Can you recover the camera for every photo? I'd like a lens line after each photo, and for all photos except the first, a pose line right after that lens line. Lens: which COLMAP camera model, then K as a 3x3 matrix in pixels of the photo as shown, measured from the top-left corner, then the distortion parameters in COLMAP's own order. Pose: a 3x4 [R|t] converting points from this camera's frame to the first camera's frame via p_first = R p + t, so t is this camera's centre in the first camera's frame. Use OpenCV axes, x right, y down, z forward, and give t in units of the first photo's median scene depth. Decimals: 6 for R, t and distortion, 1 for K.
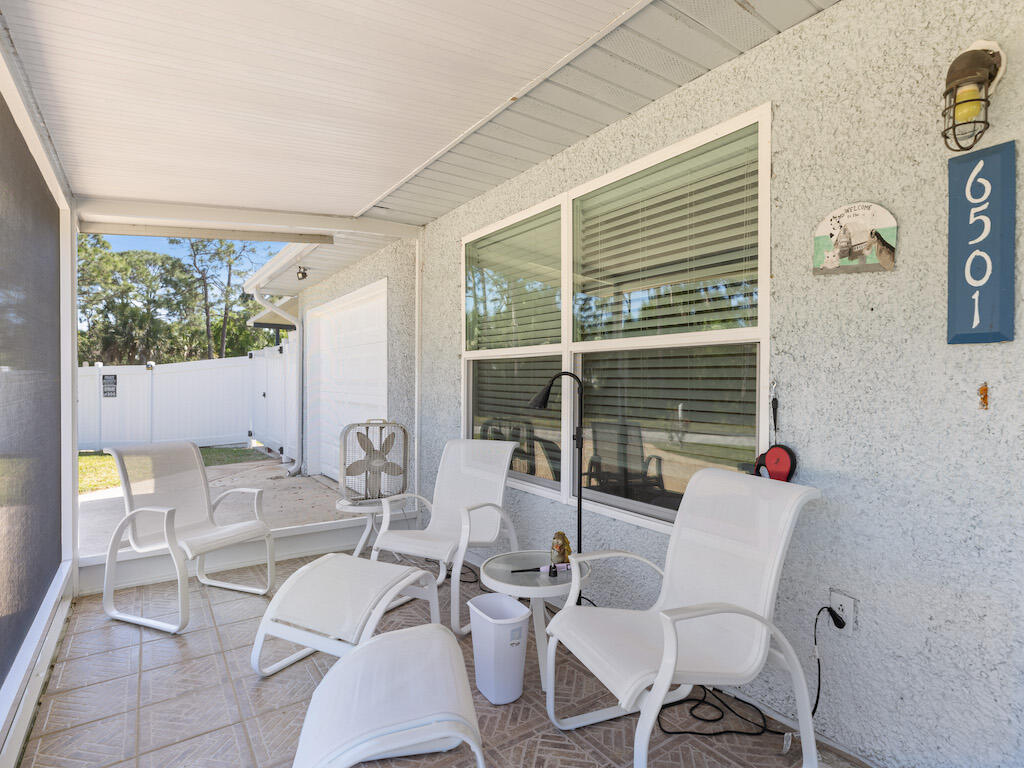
lens RADIAL K [[530.4, 0, 507.5], [0, 530.4, 380.4], [0, 0, 1]] dist [-0.001052, 0.000169]
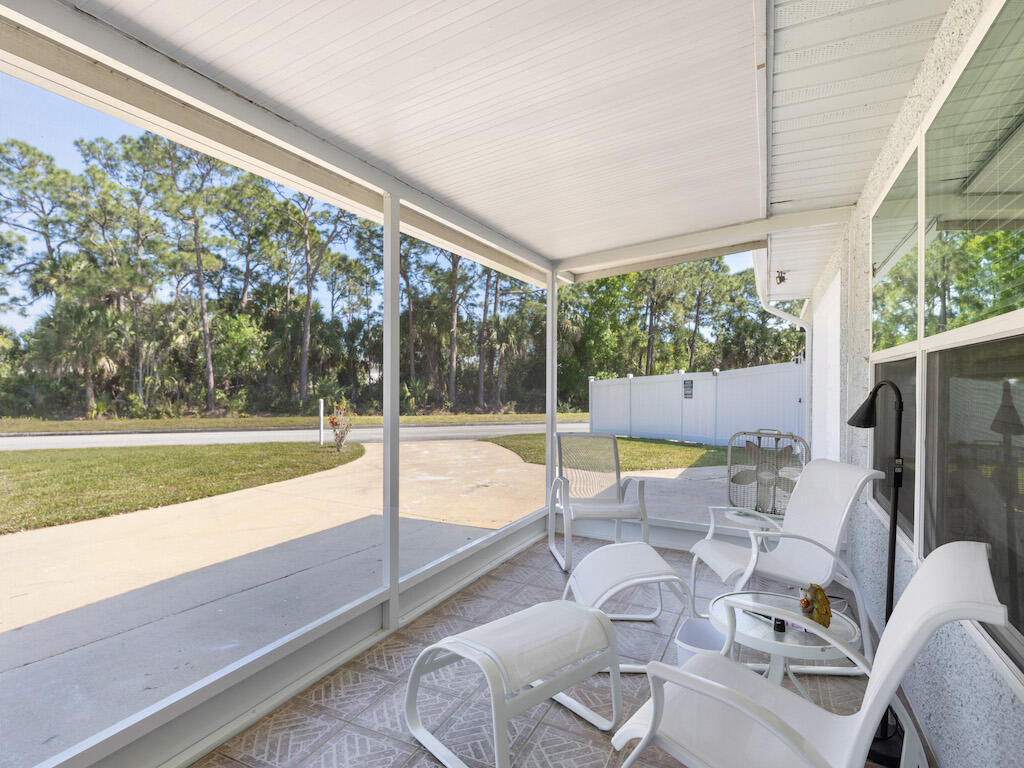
lens RADIAL K [[525.3, 0, 511.8], [0, 525.3, 385.6], [0, 0, 1]] dist [0.005661, 0.000225]
pose [[0.508083, 0.006666, -0.861282, 0.266767], [-0.005319, 0.999975, 0.004601, -0.005666], [0.861291, 0.002243, 0.508106, 0.103995]]
